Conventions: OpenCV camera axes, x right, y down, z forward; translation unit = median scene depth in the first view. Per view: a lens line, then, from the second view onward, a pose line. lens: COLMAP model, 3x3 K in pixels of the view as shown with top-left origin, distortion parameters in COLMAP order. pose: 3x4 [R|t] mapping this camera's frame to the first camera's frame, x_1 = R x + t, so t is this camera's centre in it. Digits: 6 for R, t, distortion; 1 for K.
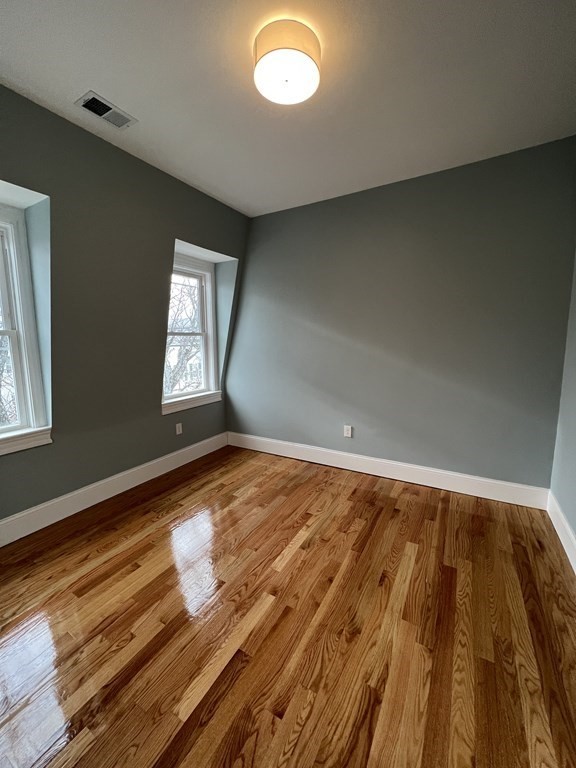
lens RADIAL K [[307.3, 0, 287.6], [0, 307.3, 381.0], [0, 0, 1]] dist [-0.000192, -0.000274]
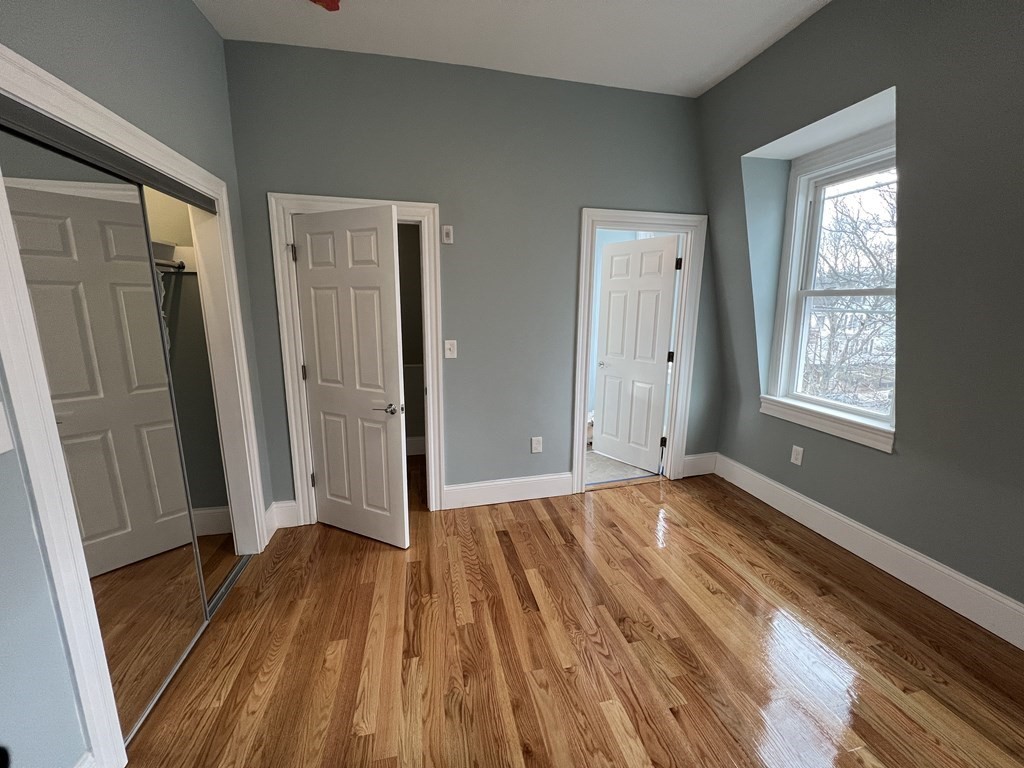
lens RADIAL K [[409.7, 0, 514.5], [0, 409.7, 384.5], [0, 0, 1]] dist [-0.000192, -0.000274]
pose [[-0.731546, 0.148842, -0.665347, 0.573267], [-0.078141, 0.951145, 0.298692, -0.204203], [0.677300, 0.270498, -0.684175, 1.371492]]
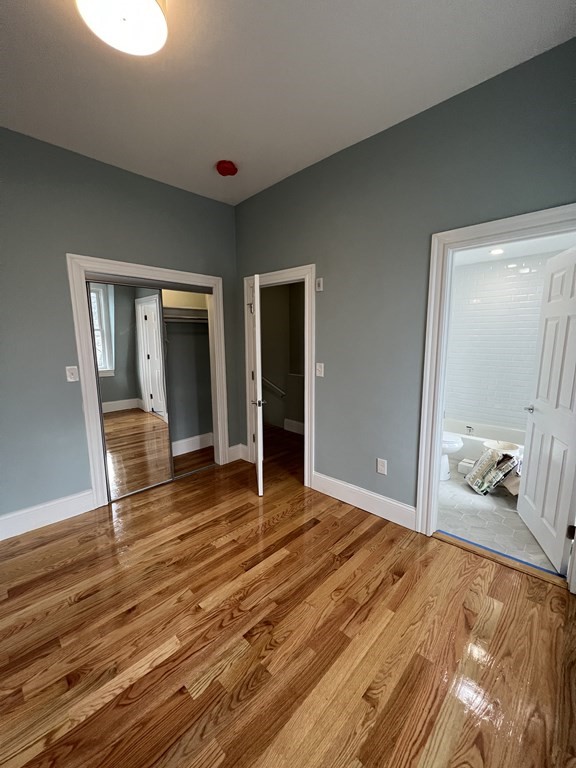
lens RADIAL K [[307.3, 0, 289.0], [0, 307.3, 385.6], [0, 0, 1]] dist [-0.000192, -0.000274]
pose [[-0.970334, -0.015448, 0.241276, -0.527994], [0.053153, 0.959910, 0.275222, -0.206702], [-0.235855, 0.279882, -0.930612, 1.608285]]
